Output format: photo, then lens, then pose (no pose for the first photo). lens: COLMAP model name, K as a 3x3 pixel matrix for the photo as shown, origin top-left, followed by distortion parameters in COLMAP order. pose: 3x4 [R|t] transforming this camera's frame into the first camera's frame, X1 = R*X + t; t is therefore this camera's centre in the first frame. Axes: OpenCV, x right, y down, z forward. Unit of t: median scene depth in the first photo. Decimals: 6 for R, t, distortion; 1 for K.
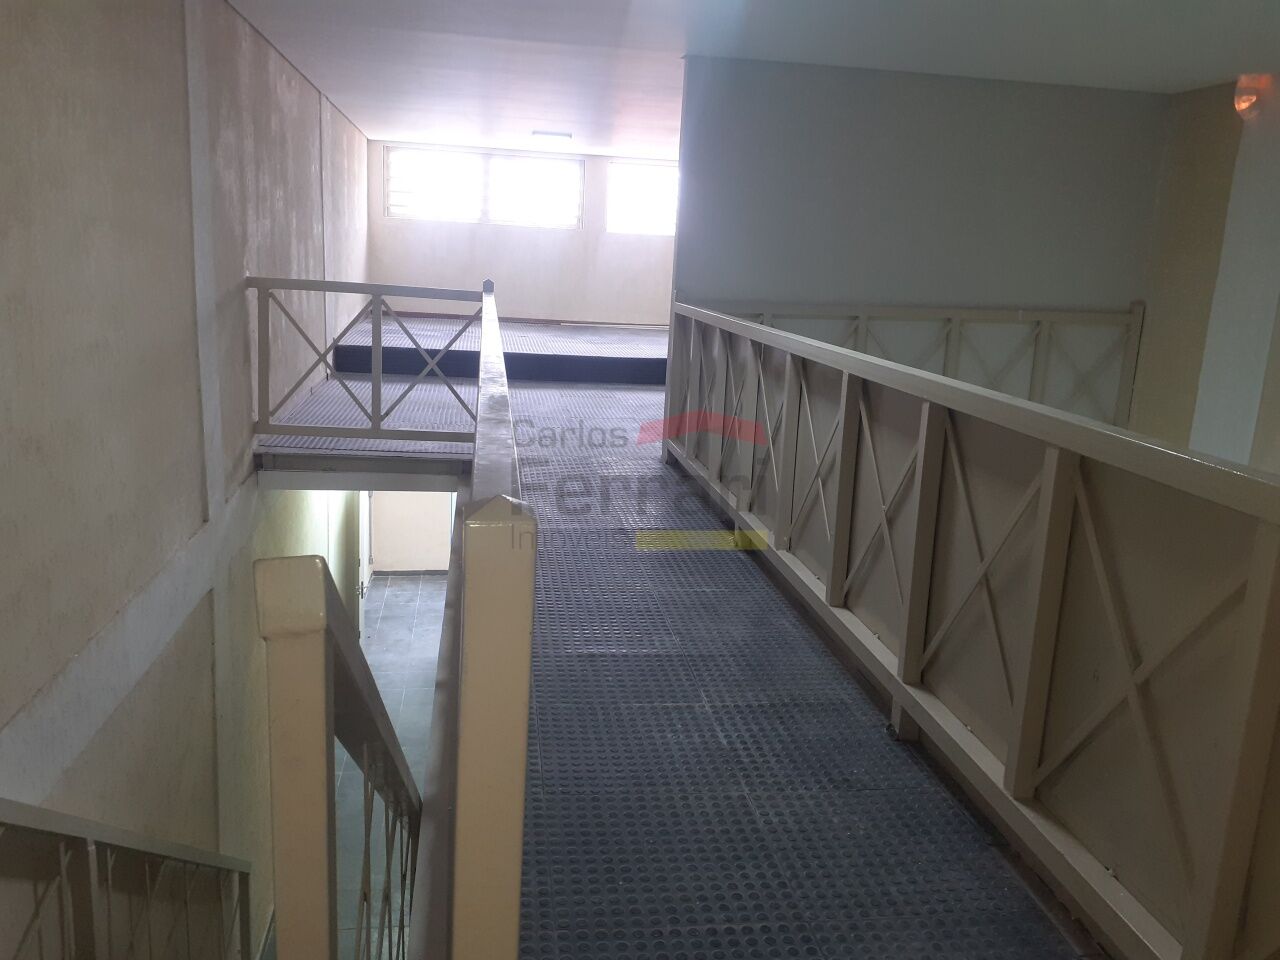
lens RADIAL K [[1023.7, 0, 639.8], [0, 1023.7, 471.2], [0, 0, 1]] dist [0.130899, -0.252592]
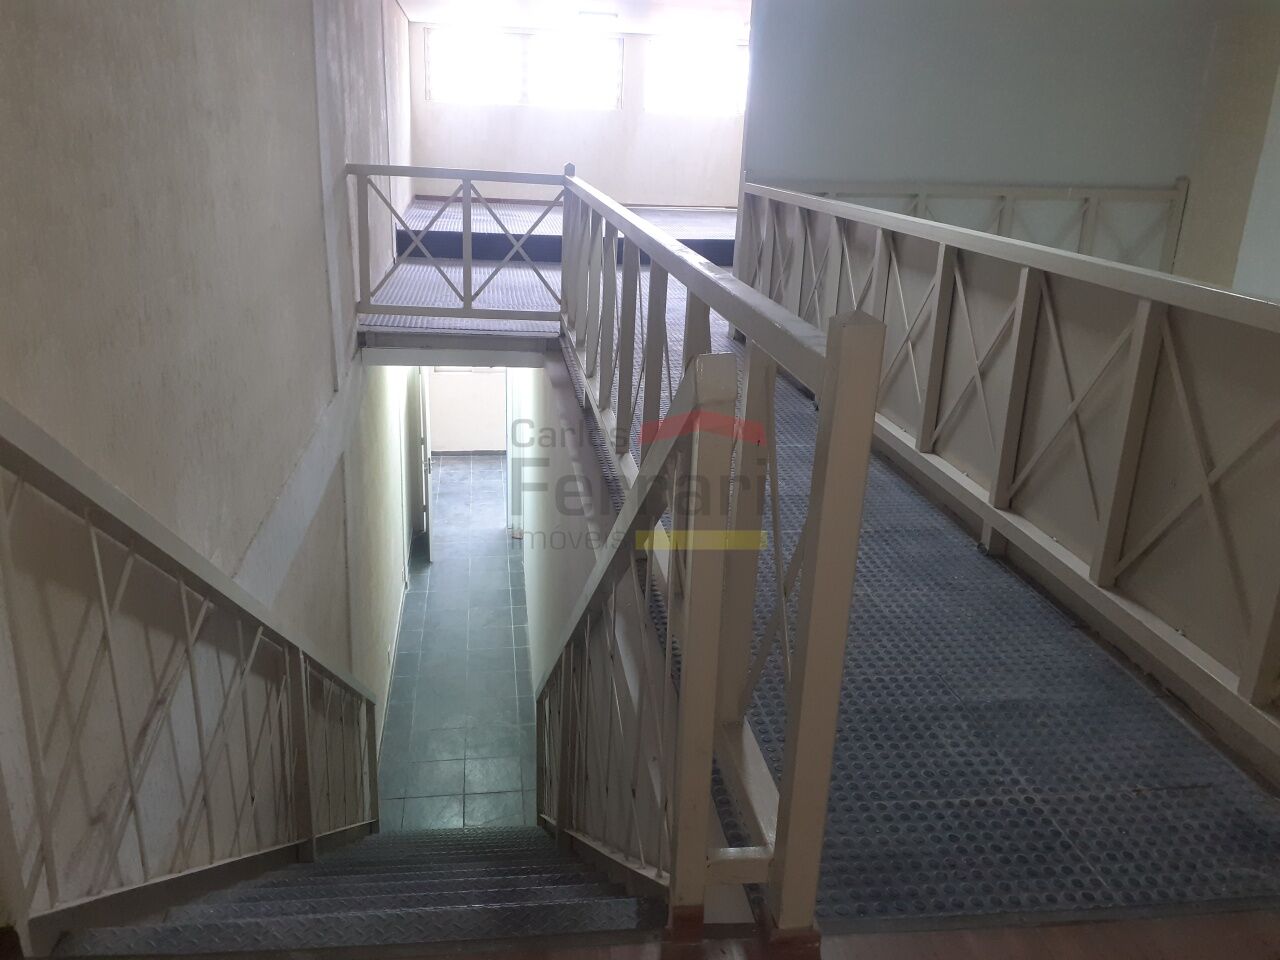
lens RADIAL K [[1020.0, 0, 639.6], [0, 1020.0, 475.1], [0, 0, 1]] dist [0.131651, -0.284323]
pose [[0.999905, -0.008680, -0.010747, -0.066720], [0.009824, 0.993719, 0.111477, 0.014453], [0.009712, -0.111571, 0.993709, -0.085240]]
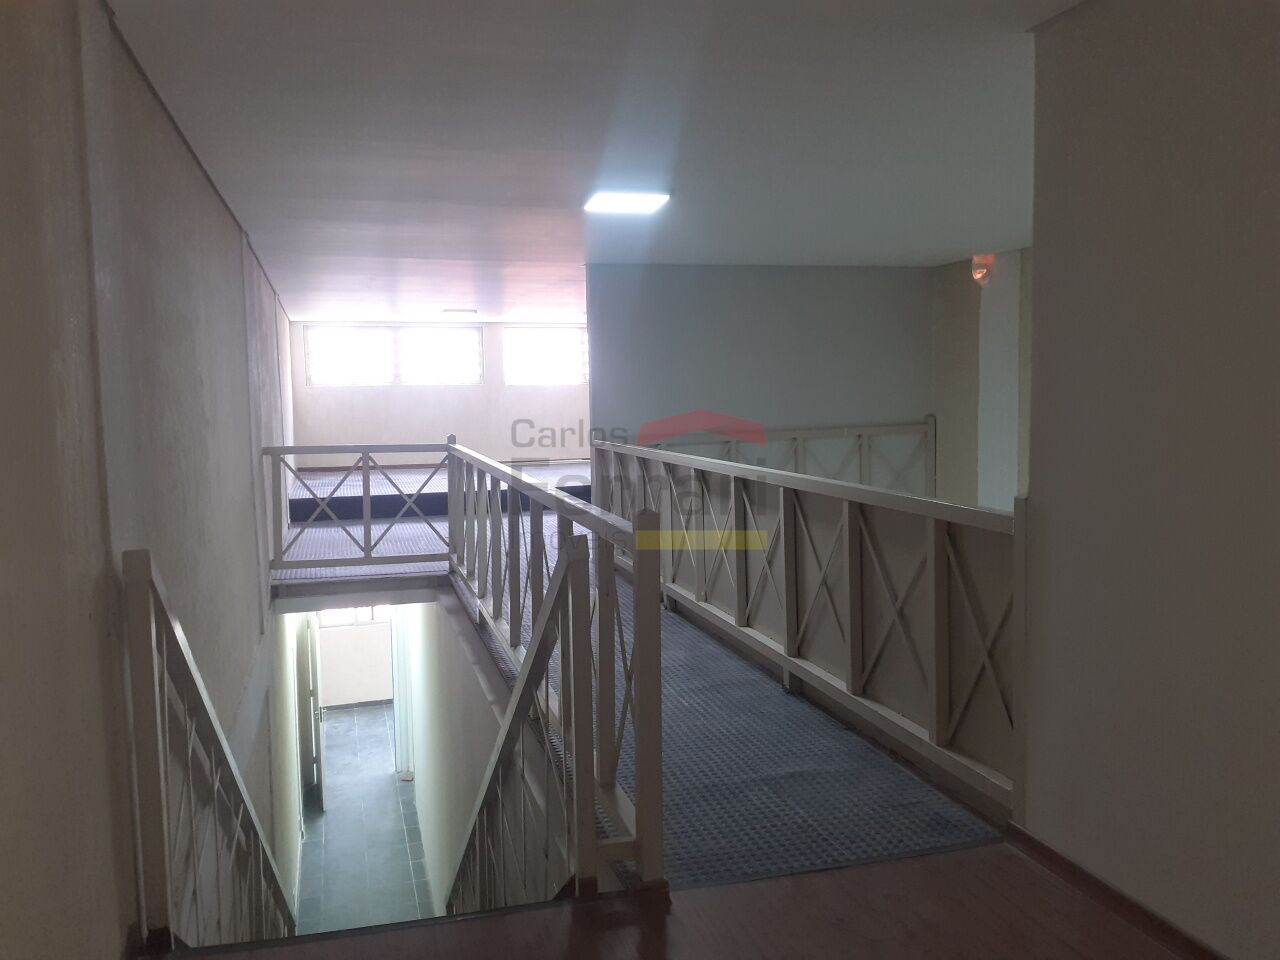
lens RADIAL K [[1023.7, 0, 639.8], [0, 1023.7, 471.2], [0, 0, 1]] dist [0.130899, -0.252592]
pose [[0.988774, -0.080280, 0.126023, -0.078519], [0.095893, 0.987744, -0.123155, 0.043564], [-0.114591, 0.133857, 0.984353, -0.303700]]
